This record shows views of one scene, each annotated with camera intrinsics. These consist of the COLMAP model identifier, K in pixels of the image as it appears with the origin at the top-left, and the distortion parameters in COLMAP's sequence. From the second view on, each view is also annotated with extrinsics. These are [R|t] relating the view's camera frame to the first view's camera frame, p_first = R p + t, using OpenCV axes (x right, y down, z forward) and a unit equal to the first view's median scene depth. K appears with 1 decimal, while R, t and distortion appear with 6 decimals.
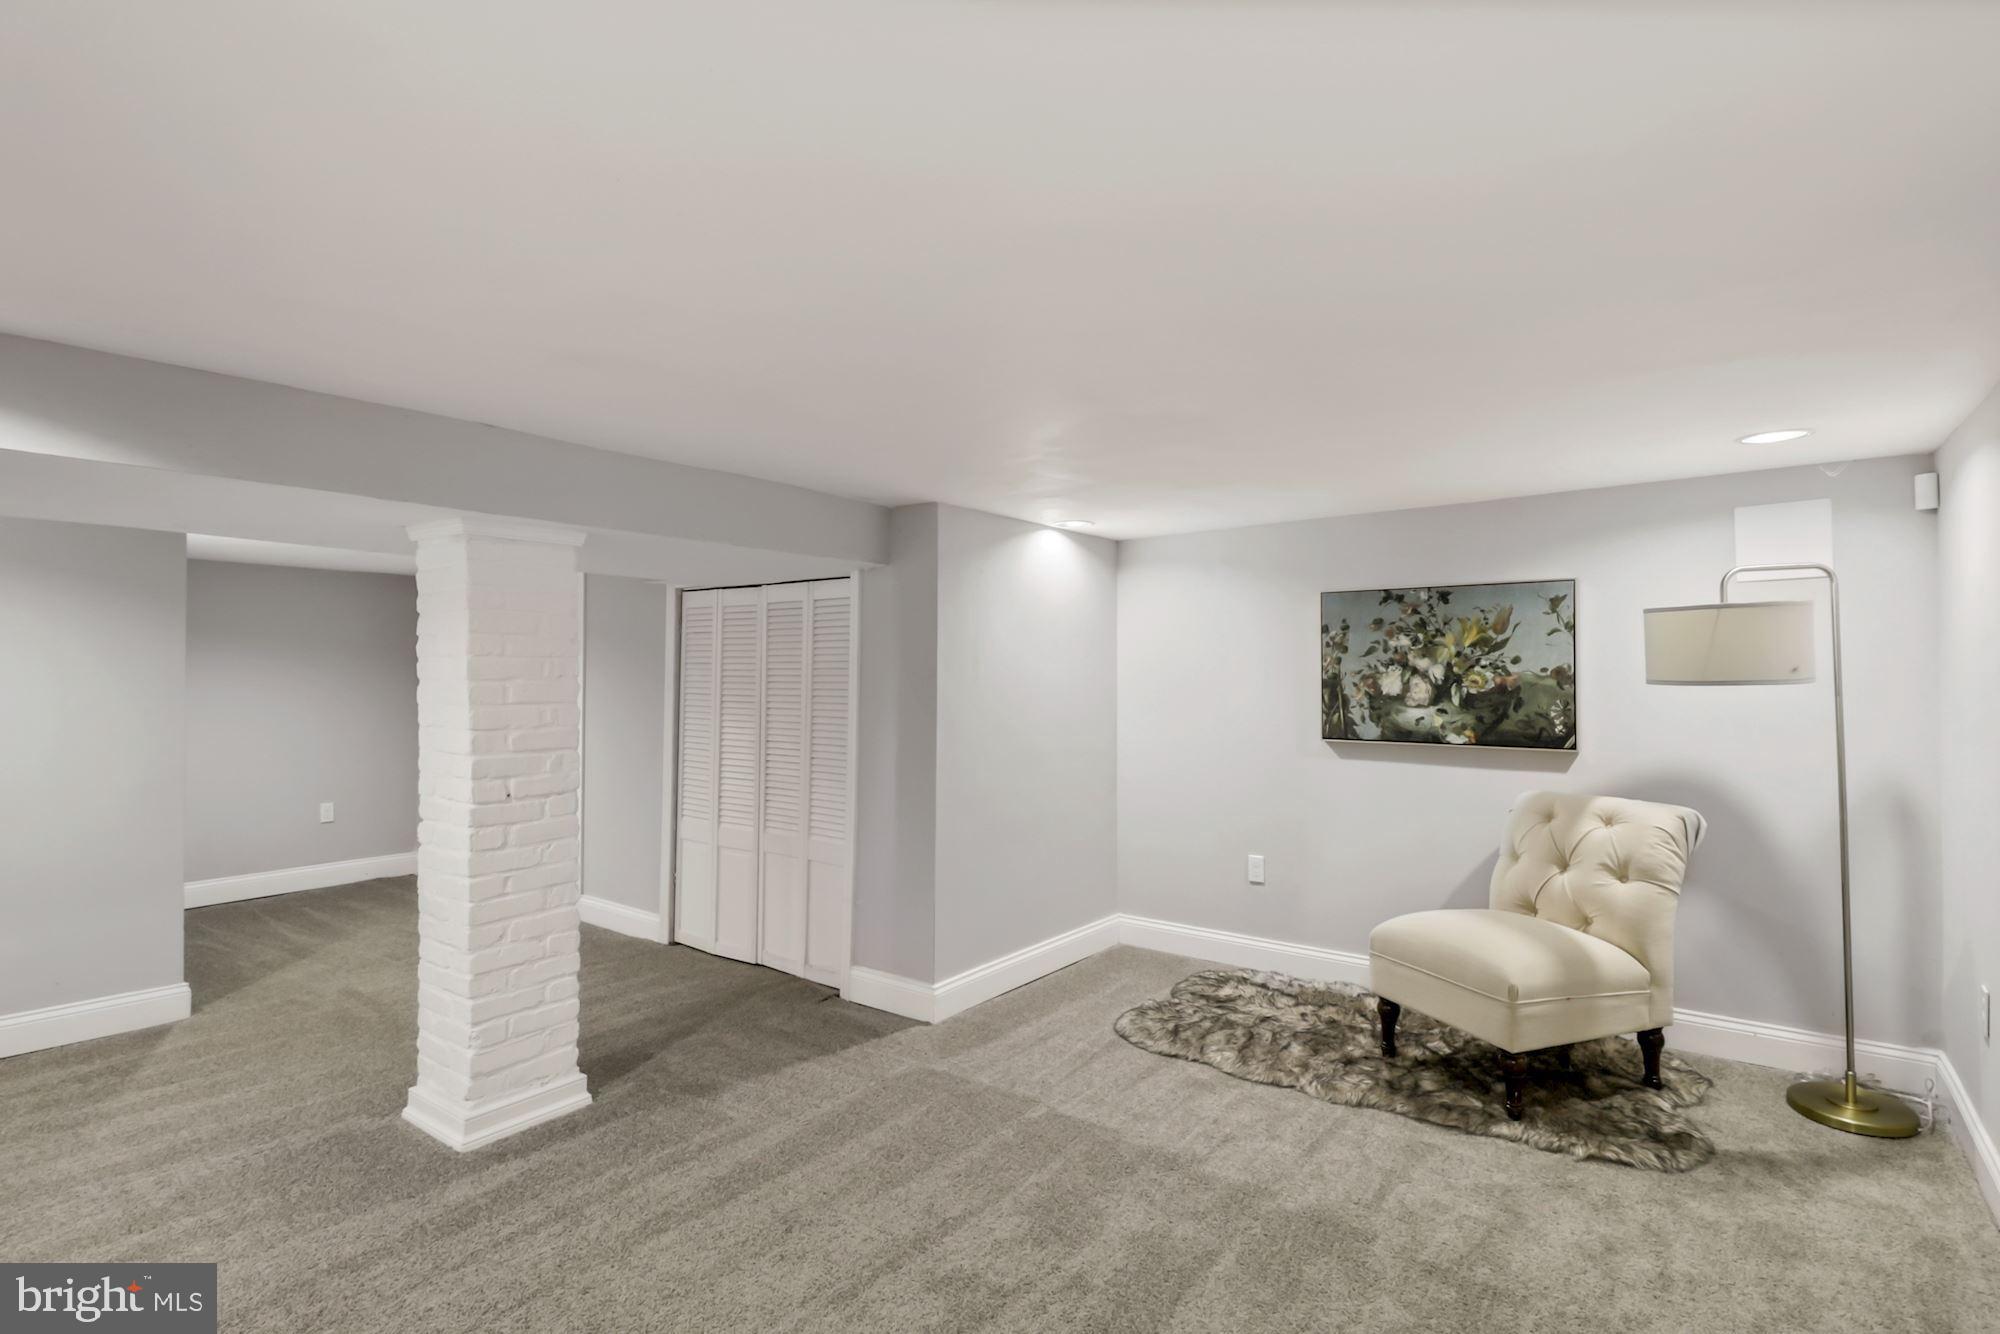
lens RADIAL K [[969.2, 0, 1000.5], [0, 969.2, 658.1], [0, 0, 1]] dist [0.004874, -0.005222]
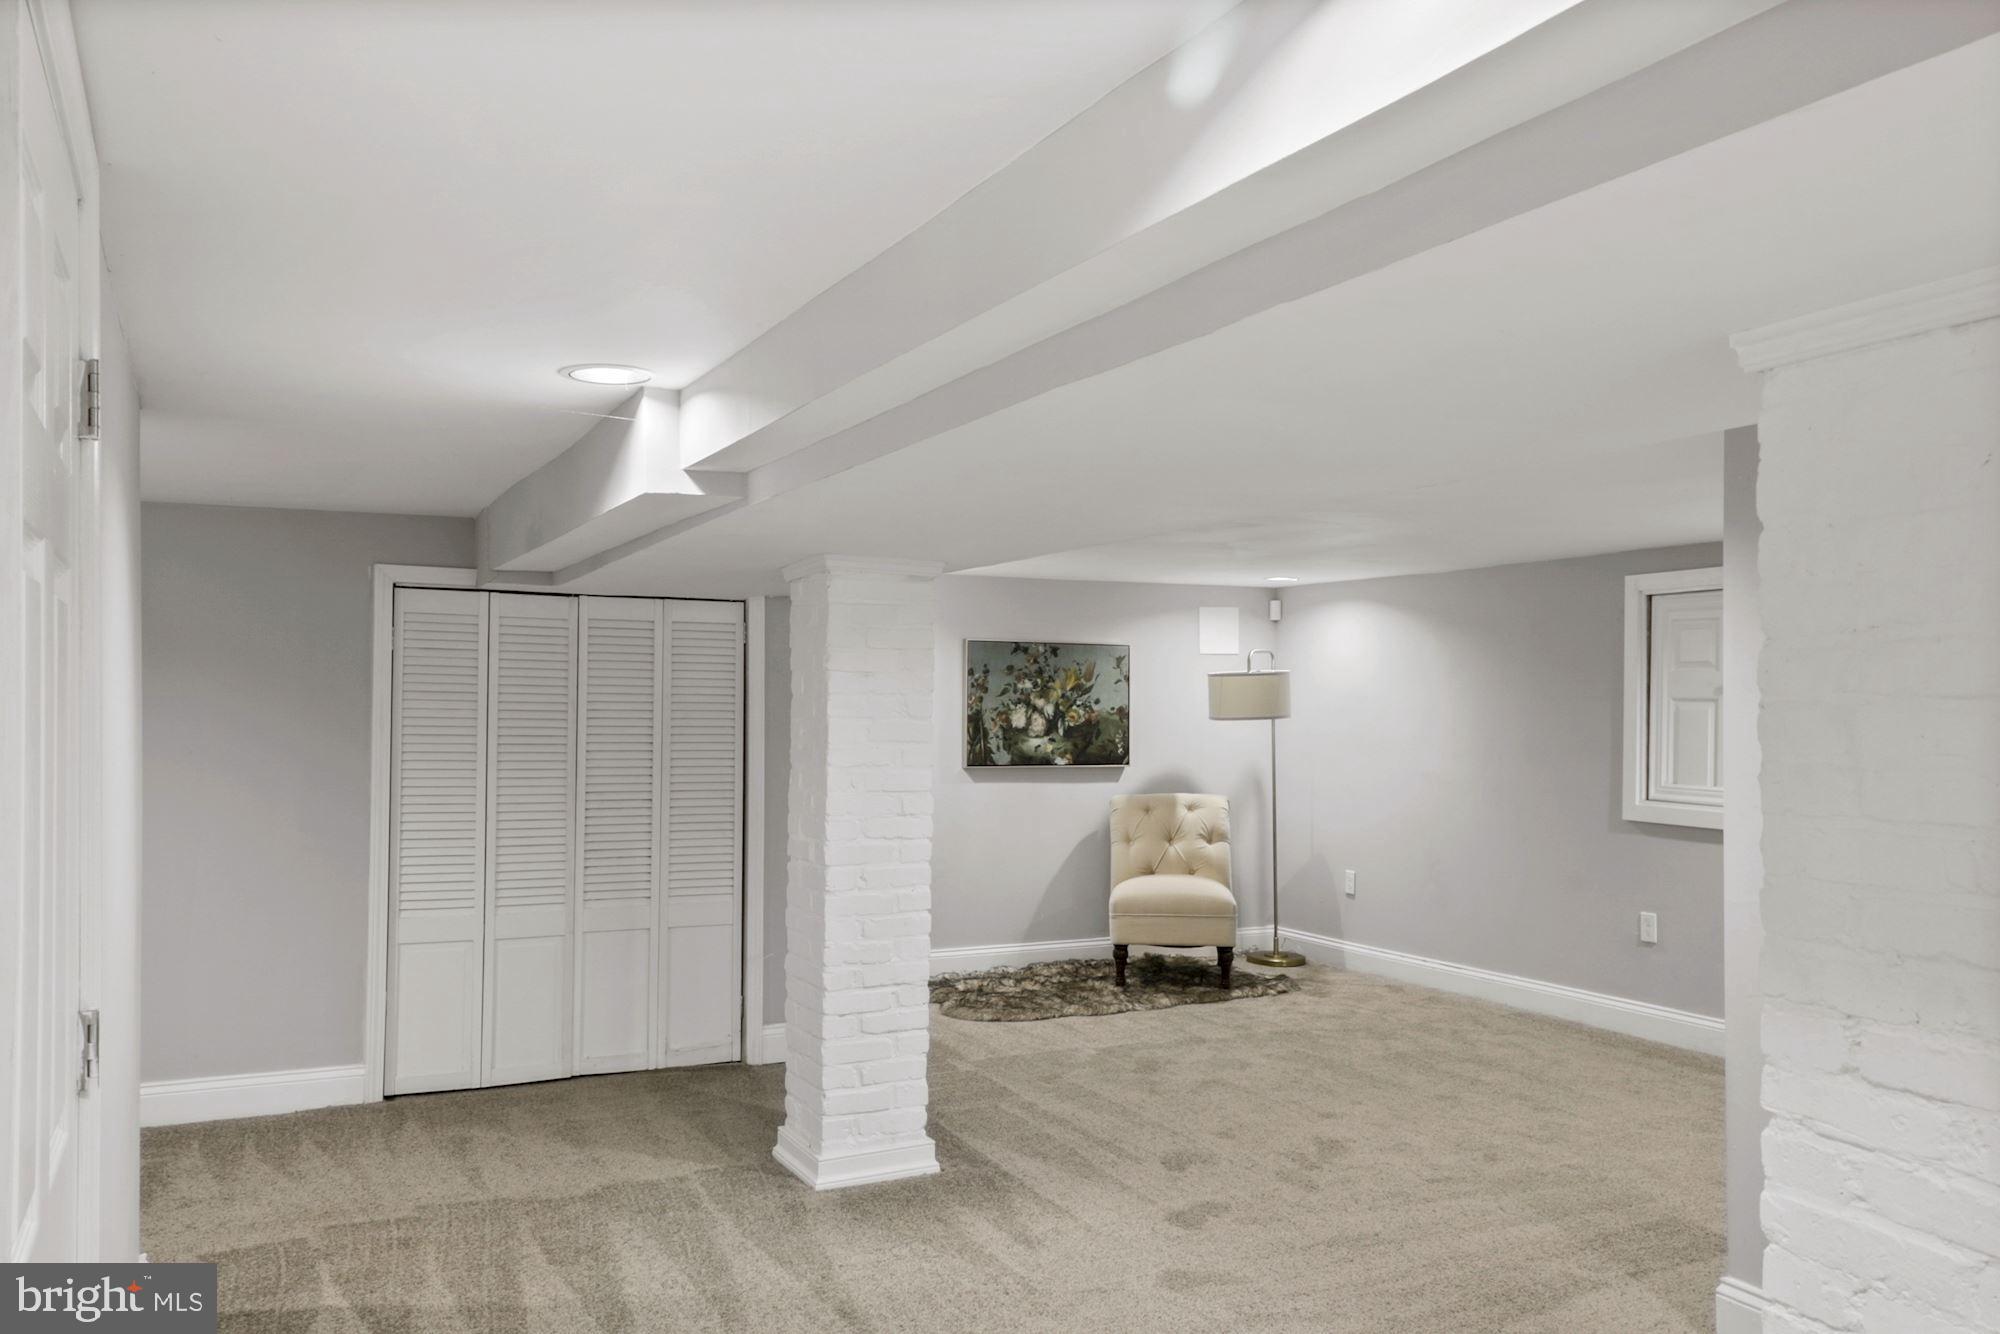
lens RADIAL K [[1561.9, 0, 1000.9], [0, 1561.9, 680.0], [0, 0, 1]] dist [-0.002719, -0.000020]
pose [[0.429085, 0.019987, 0.903043, -1.423466], [-0.025071, 0.999634, -0.010212, -0.001950], [-0.902916, -0.018259, 0.429429, 0.169774]]
